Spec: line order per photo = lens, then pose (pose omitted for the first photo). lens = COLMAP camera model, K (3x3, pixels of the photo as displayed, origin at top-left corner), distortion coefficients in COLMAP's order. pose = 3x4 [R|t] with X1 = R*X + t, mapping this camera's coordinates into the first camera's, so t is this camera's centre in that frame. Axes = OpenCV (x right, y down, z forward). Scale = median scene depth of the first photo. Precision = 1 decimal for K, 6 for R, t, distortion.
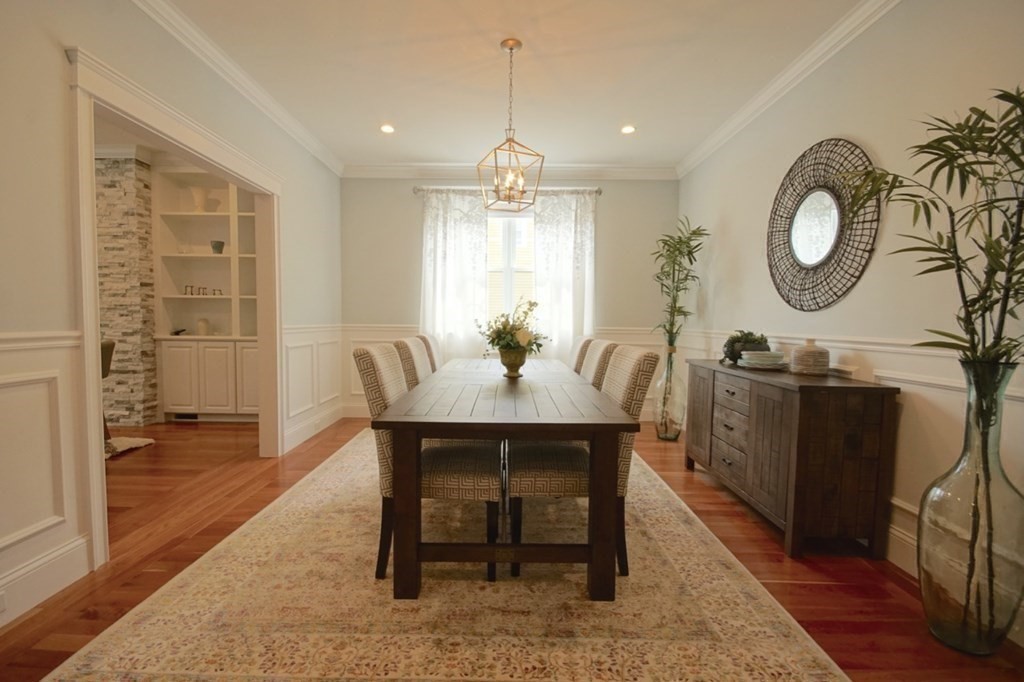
lens RADIAL K [[460.8, 0, 498.1], [0, 460.8, 347.4], [0, 0, 1]] dist [0.000125, -0.000077]
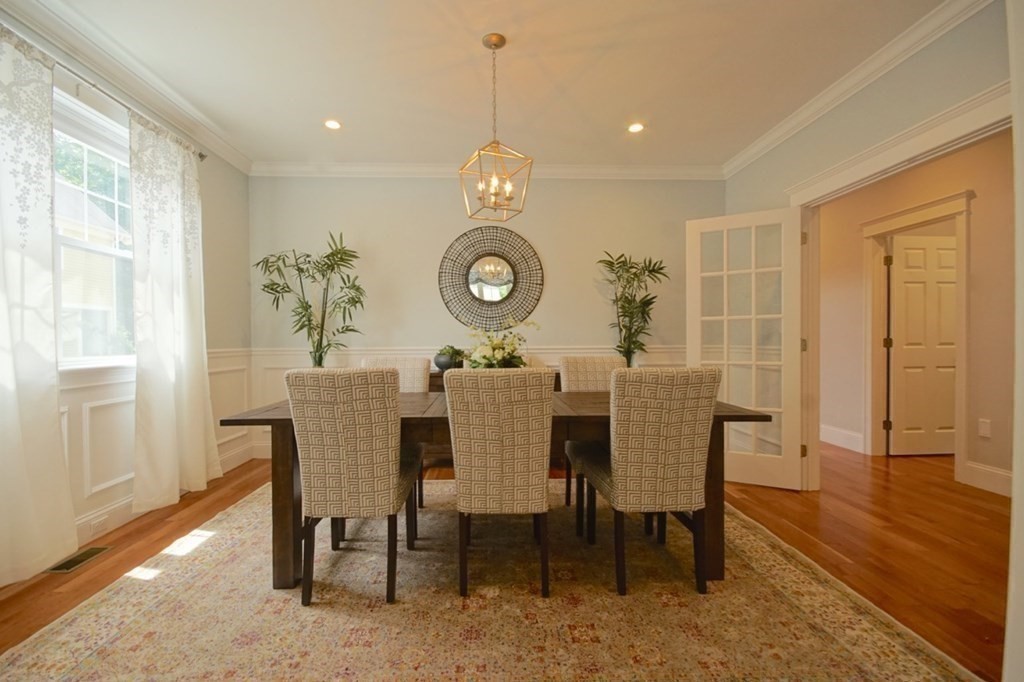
lens RADIAL K [[450.3, 0, 504.9], [0, 450.3, 344.4], [0, 0, 1]] dist [0.013013, -0.014116]
pose [[-0.050731, -0.027184, 0.998342, -0.522969], [0.063363, 0.997528, 0.030381, -0.045551], [-0.996700, 0.064799, -0.048883, 0.623199]]
